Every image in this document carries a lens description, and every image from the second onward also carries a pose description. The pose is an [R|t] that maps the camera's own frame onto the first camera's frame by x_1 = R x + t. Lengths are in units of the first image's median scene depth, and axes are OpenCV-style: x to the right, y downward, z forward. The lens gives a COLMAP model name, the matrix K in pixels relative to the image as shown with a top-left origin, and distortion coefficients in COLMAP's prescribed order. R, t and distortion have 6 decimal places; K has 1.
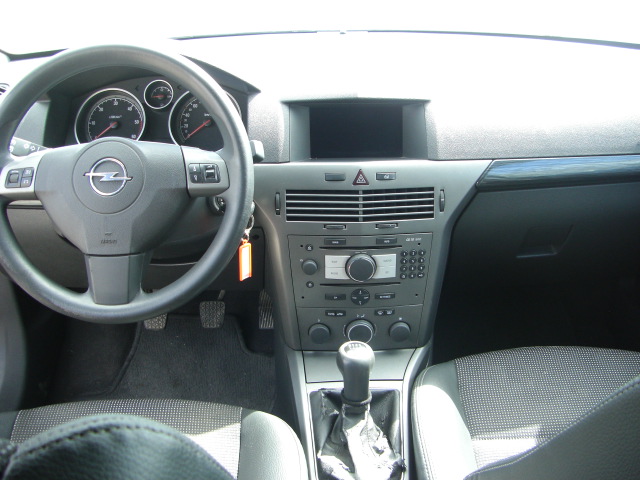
lens RADIAL K [[727.9, 0, 320.2], [0, 727.9, 228.2], [0, 0, 1]] dist [-0.183497, 0.099380]
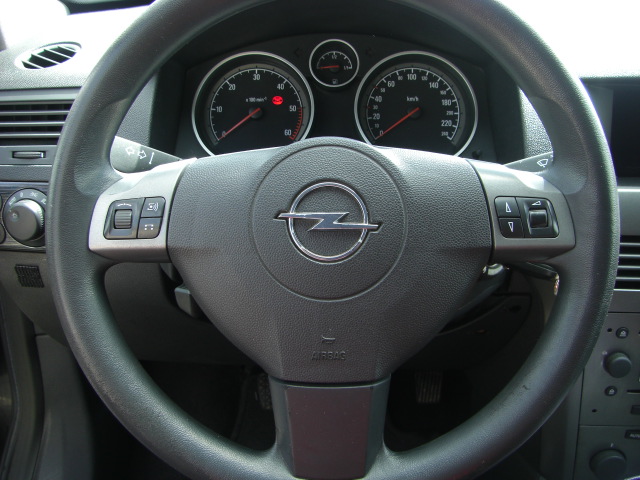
lens RADIAL K [[727.9, 0, 320.2], [0, 727.9, 228.2], [0, 0, 1]] dist [-0.183497, 0.099380]
pose [[0.999685, 0.010745, -0.022665, -0.244562], [-0.010442, 0.999855, 0.013462, -0.061899], [0.022806, -0.013221, 0.999652, 0.432462]]
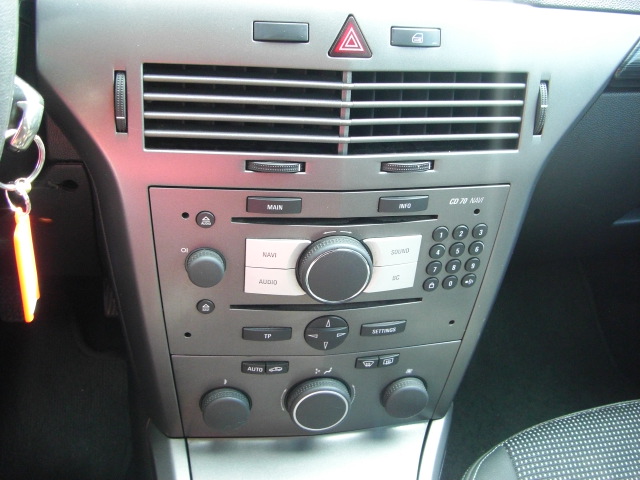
lens RADIAL K [[727.9, 0, 320.2], [0, 727.9, 228.2], [0, 0, 1]] dist [-0.183497, 0.099380]
pose [[0.983764, 0.002345, 0.179451, -0.023942], [-0.027916, 0.989743, 0.140106, -0.023548], [-0.177282, -0.142841, 0.973739, 0.618118]]
